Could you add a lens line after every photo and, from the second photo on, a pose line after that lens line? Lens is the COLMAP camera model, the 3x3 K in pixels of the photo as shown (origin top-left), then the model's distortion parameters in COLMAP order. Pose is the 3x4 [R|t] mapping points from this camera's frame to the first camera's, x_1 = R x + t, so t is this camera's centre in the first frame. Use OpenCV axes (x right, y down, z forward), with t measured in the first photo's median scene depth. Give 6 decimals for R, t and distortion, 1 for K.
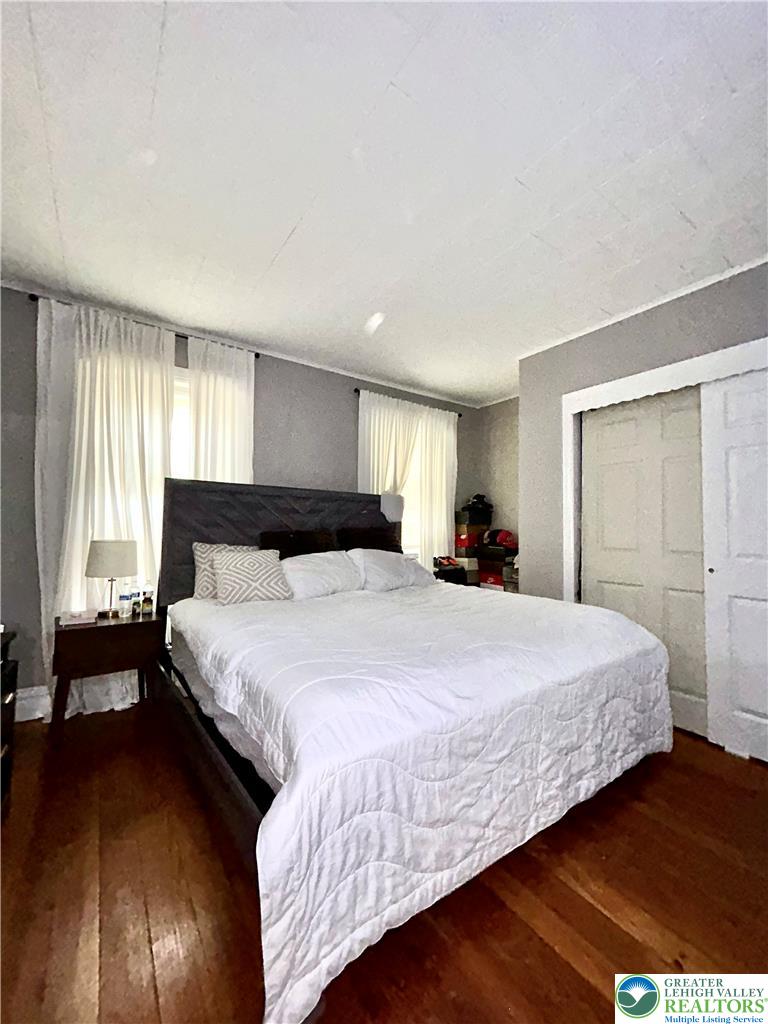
lens RADIAL K [[408.8, 0, 384.0], [0, 408.8, 512.0], [0, 0, 1]] dist [0.000732, 0.000073]
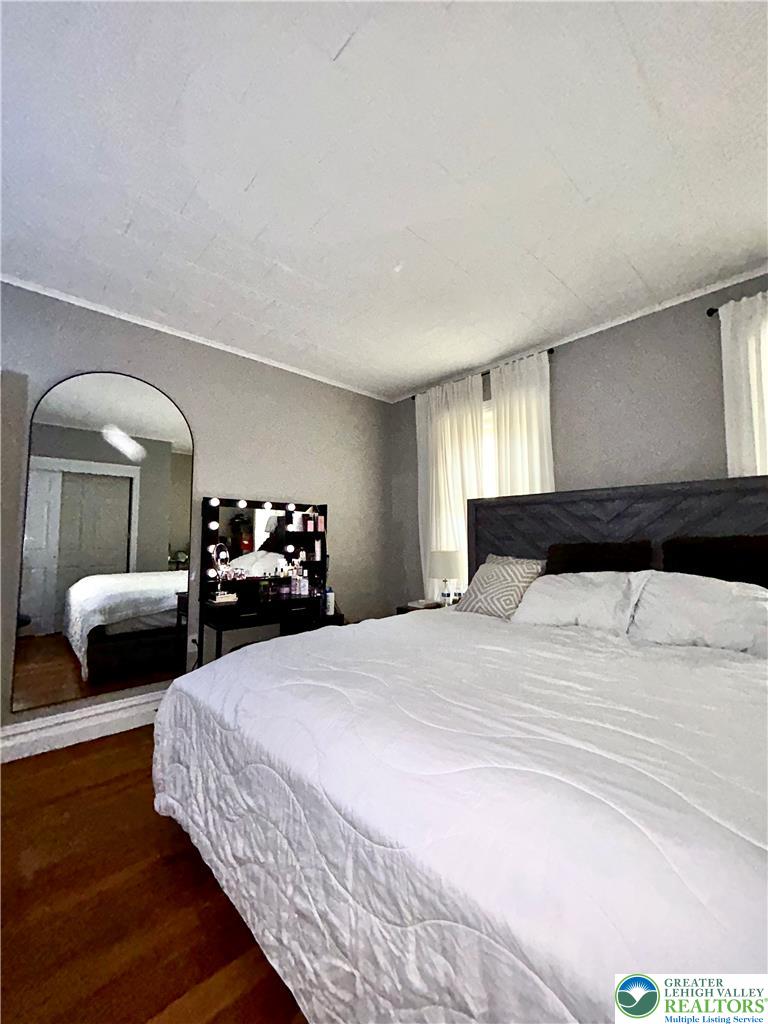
lens RADIAL K [[413.7, 0, 384.0], [0, 413.7, 512.0], [0, 0, 1]] dist [-0.000775, -0.000051]
pose [[0.157775, -0.078902, -0.984318, 0.551745], [0.051528, 0.996102, -0.071587, 0.024136], [0.986130, -0.039425, 0.161226, 0.501421]]
